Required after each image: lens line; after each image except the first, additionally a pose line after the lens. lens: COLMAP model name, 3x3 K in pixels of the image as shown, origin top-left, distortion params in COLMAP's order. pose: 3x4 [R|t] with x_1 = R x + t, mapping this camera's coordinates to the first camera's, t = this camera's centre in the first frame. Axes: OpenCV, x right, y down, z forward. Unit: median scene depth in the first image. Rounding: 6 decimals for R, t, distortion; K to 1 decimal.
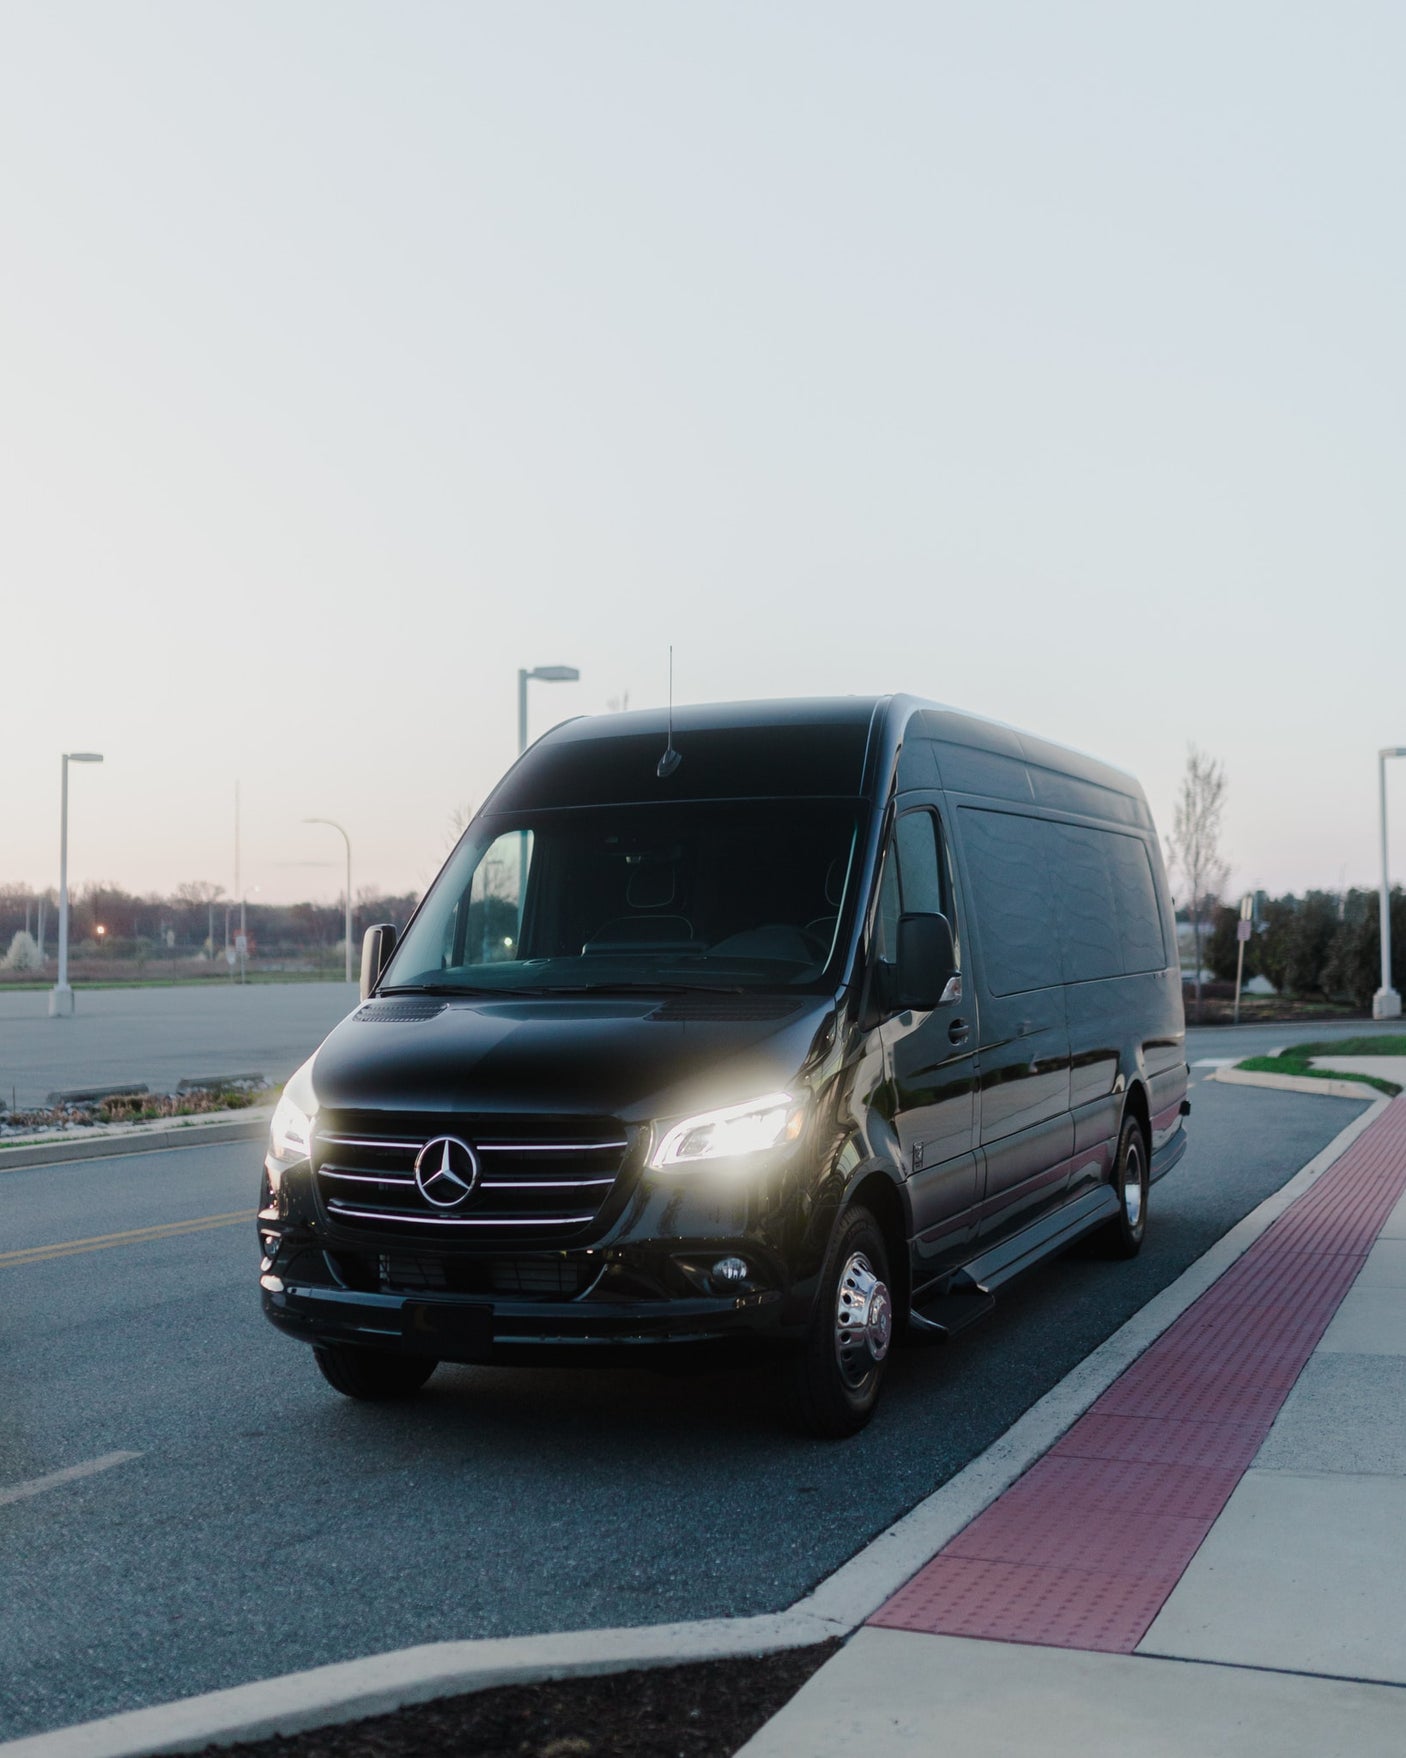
lens RADIAL K [[2018.3, 0, 703.0], [0, 2018.3, 879.0], [0, 0, 1]] dist [-0.019853, 0.019668]
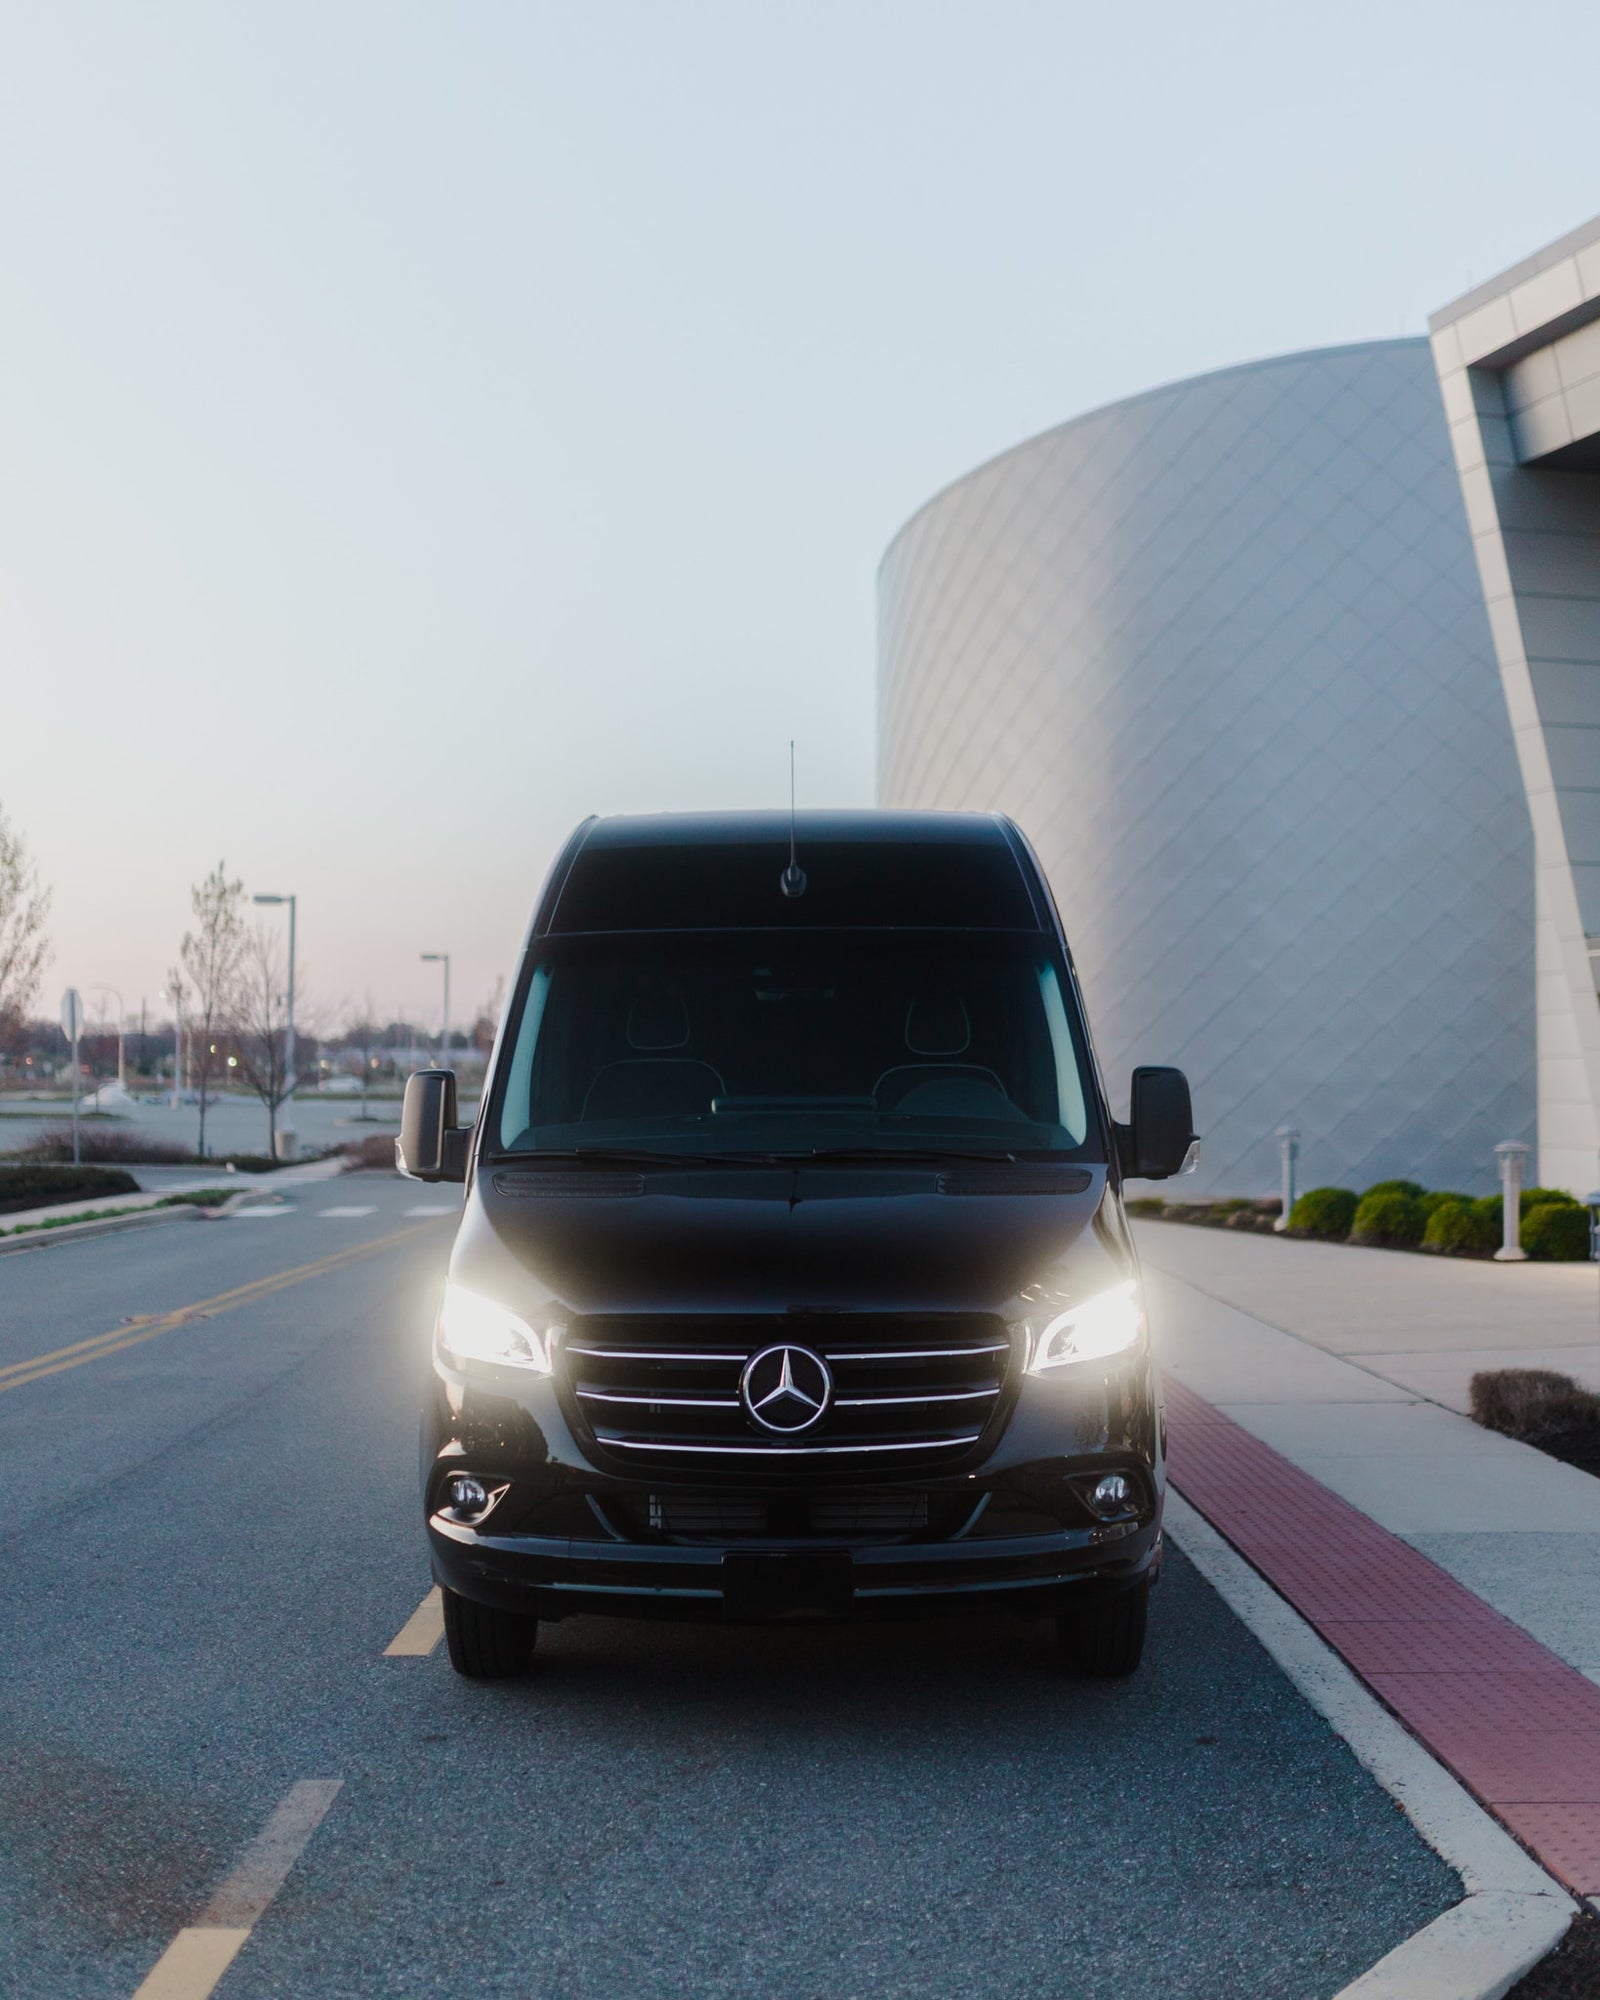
lens RADIAL K [[2296.2, 0, 800.0], [0, 2296.2, 1000.0], [0, 0, 1]] dist [-0.019853, 0.019668]
pose [[0.933030, 0.019051, 0.359295, -0.452621], [-0.019142, 0.999811, -0.003307, -0.006745], [-0.359290, -0.003792, 0.933218, 0.144845]]
